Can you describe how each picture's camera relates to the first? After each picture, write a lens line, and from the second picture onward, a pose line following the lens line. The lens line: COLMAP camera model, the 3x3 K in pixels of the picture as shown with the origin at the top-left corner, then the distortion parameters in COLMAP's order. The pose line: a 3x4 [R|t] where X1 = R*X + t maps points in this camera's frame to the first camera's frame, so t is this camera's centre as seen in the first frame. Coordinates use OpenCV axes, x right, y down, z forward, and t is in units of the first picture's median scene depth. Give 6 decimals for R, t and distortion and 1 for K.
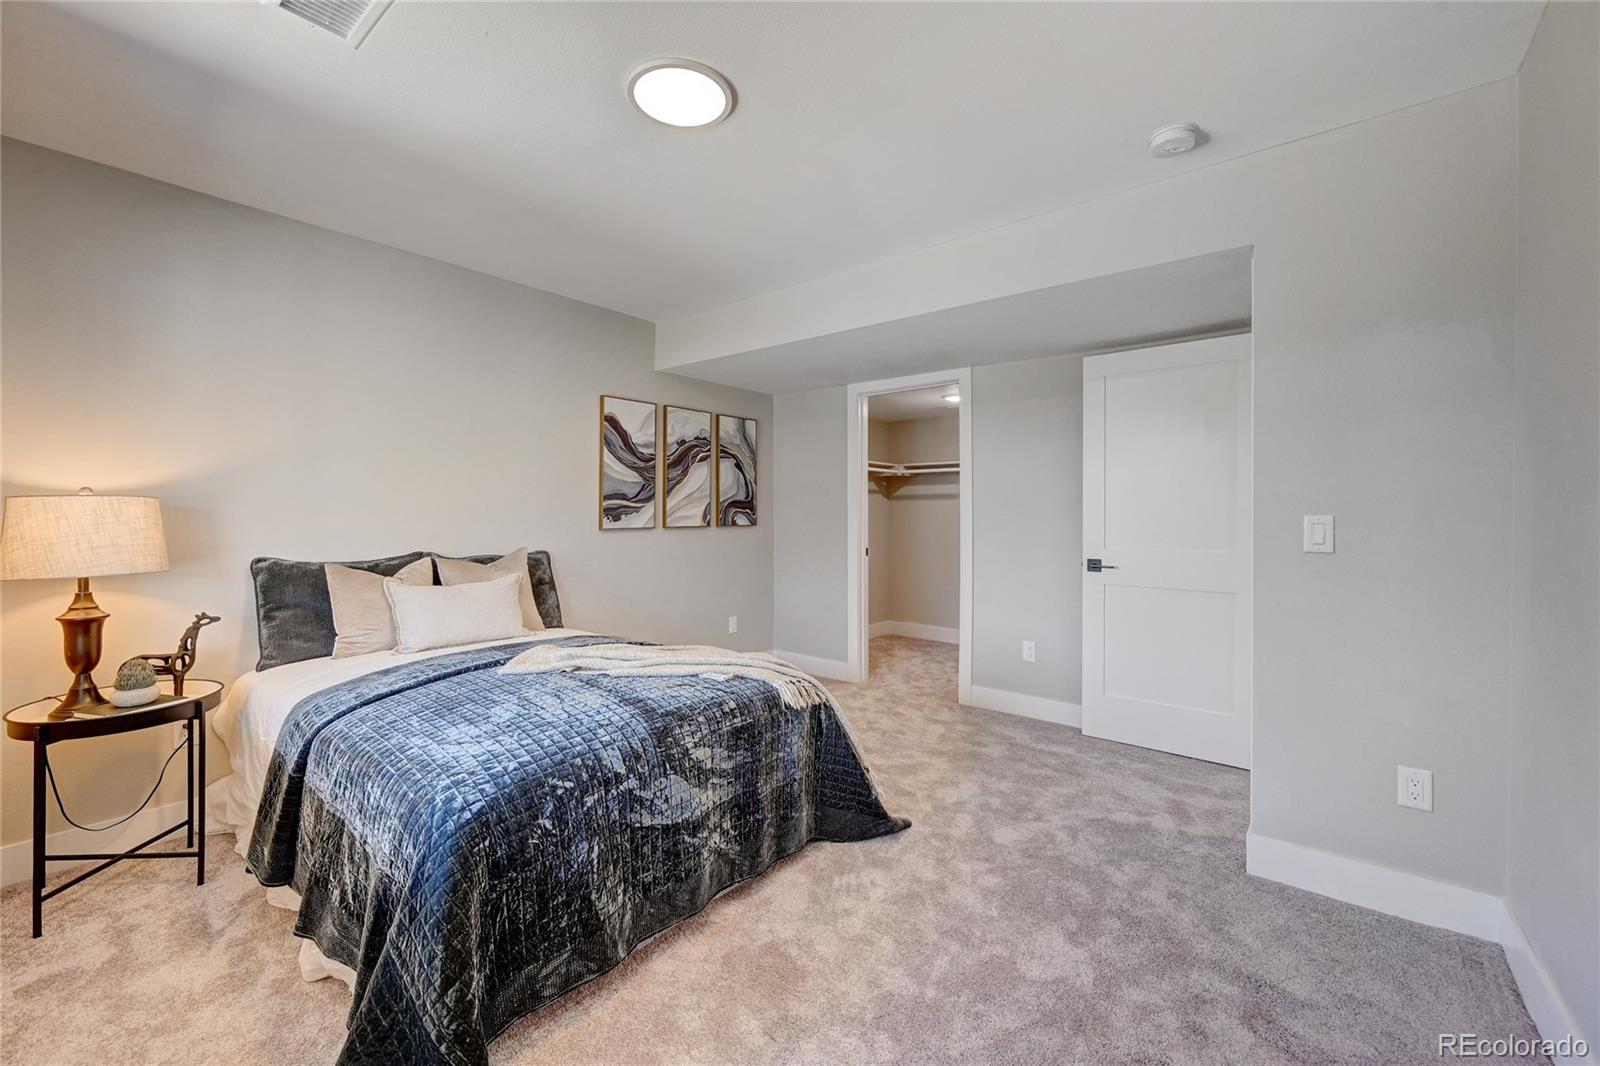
lens RADIAL K [[642.3, 0, 794.3], [0, 642.3, 520.0], [0, 0, 1]] dist [0.001768, -0.000621]
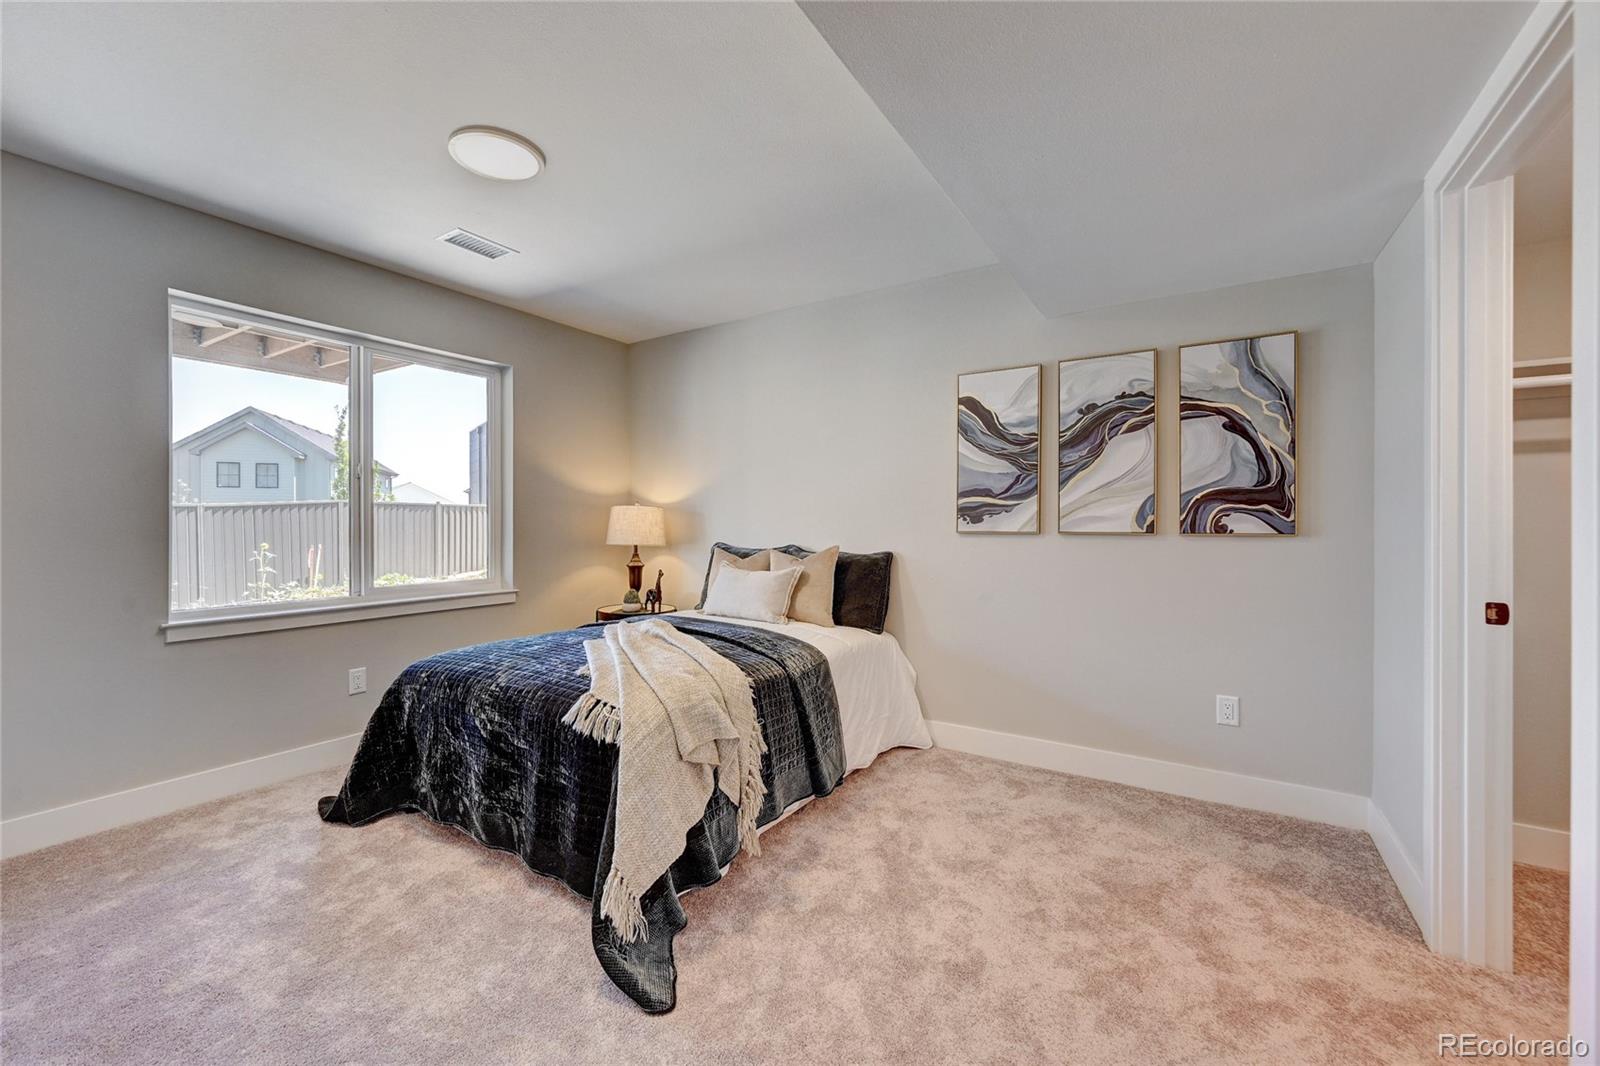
lens RADIAL K [[642.3, 0, 793.2], [0, 642.3, 524.7], [0, 0, 1]] dist [0.001768, -0.000621]
pose [[0.093995, 0.009815, -0.995524, 0.494037], [-0.009871, 0.999911, 0.008926, -0.000760], [0.995524, 0.008988, 0.094084, 0.651546]]
